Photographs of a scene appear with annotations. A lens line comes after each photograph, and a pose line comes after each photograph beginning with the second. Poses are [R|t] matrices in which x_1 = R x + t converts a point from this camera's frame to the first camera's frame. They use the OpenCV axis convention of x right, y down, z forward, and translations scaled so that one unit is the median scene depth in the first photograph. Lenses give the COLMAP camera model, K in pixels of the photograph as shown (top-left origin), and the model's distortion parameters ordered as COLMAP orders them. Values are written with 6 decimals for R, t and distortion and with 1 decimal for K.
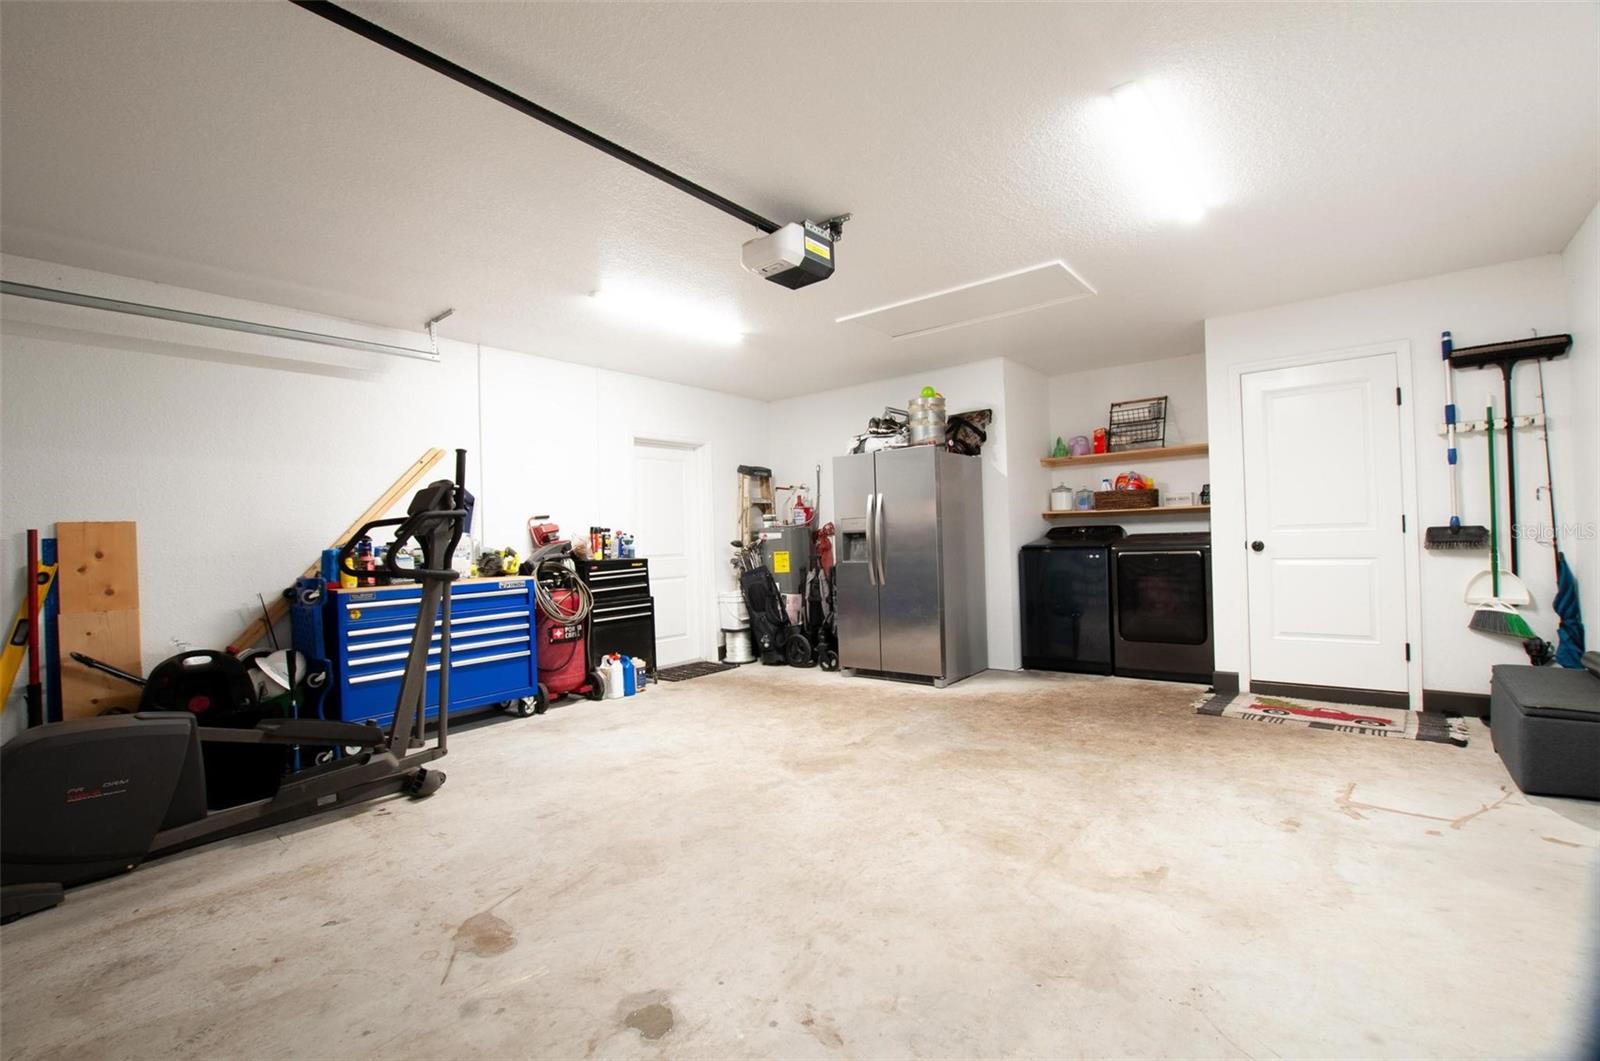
lens RADIAL K [[707.2, 0, 800.0], [0, 707.2, 530.5], [0, 0, 1]] dist [-0.033378, 0.000451]
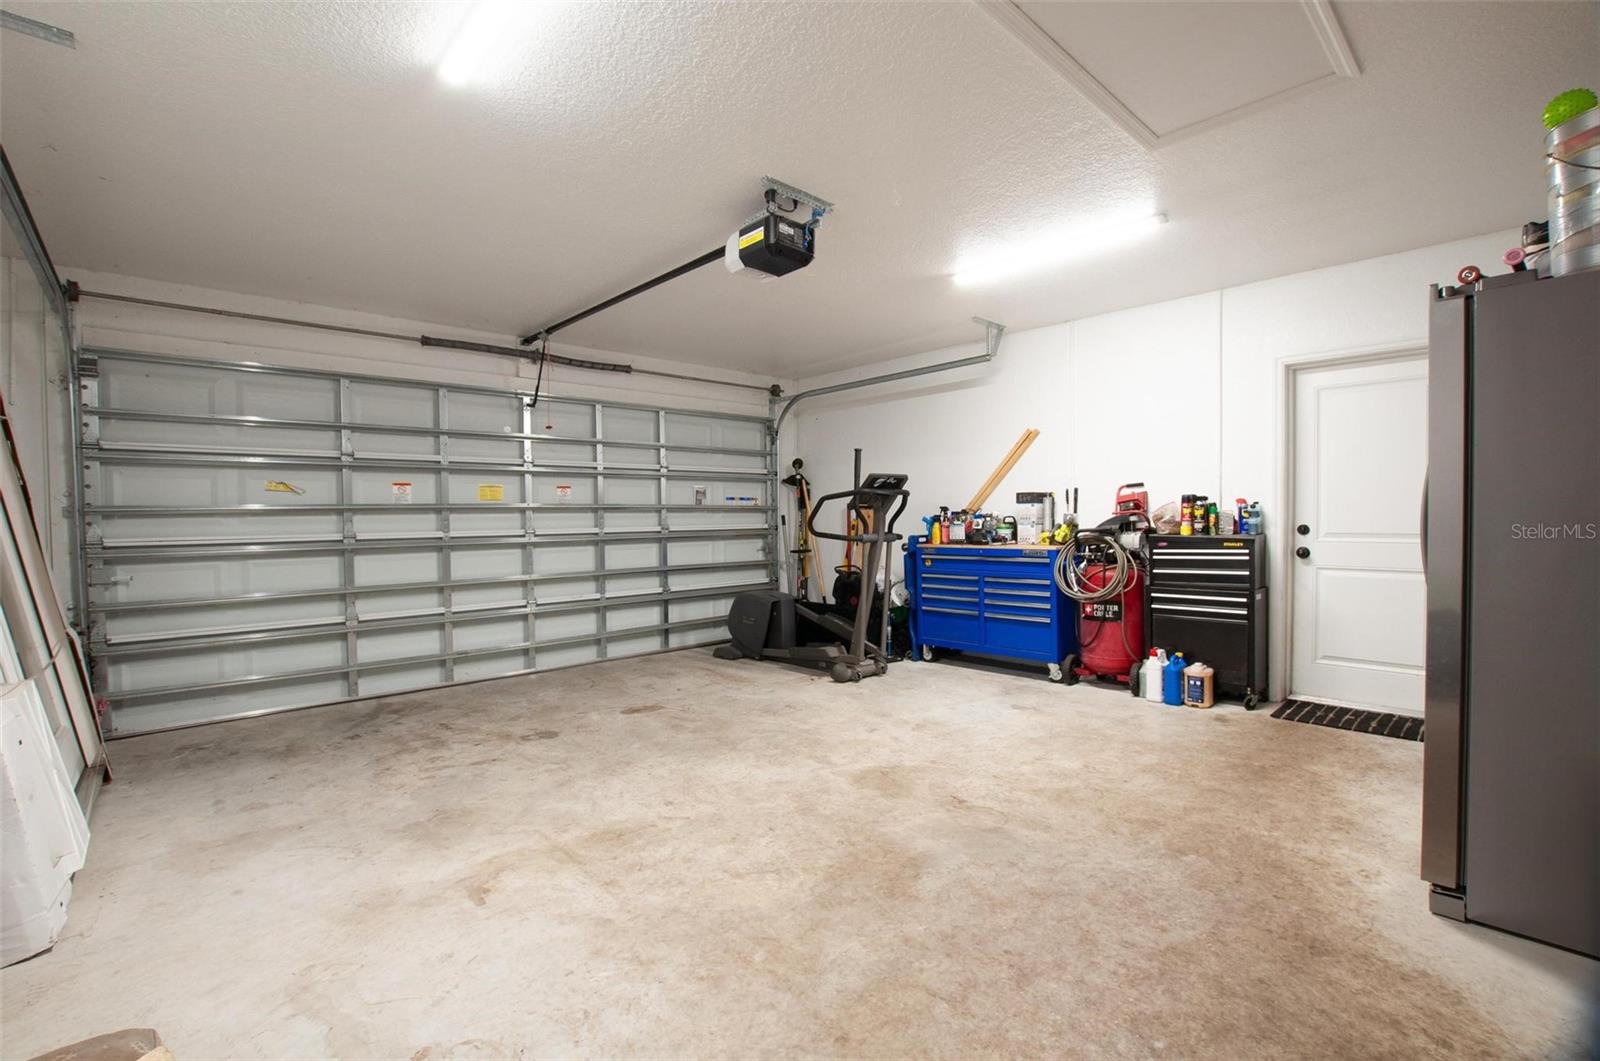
lens RADIAL K [[707.2, 0, 800.0], [0, 707.2, 530.5], [0, 0, 1]] dist [-0.033378, 0.000451]
pose [[-0.139252, 0.051362, -0.988924, 0.964600], [0.027534, 0.998469, 0.047981, -0.025228], [0.989874, -0.020548, -0.140453, 1.115172]]
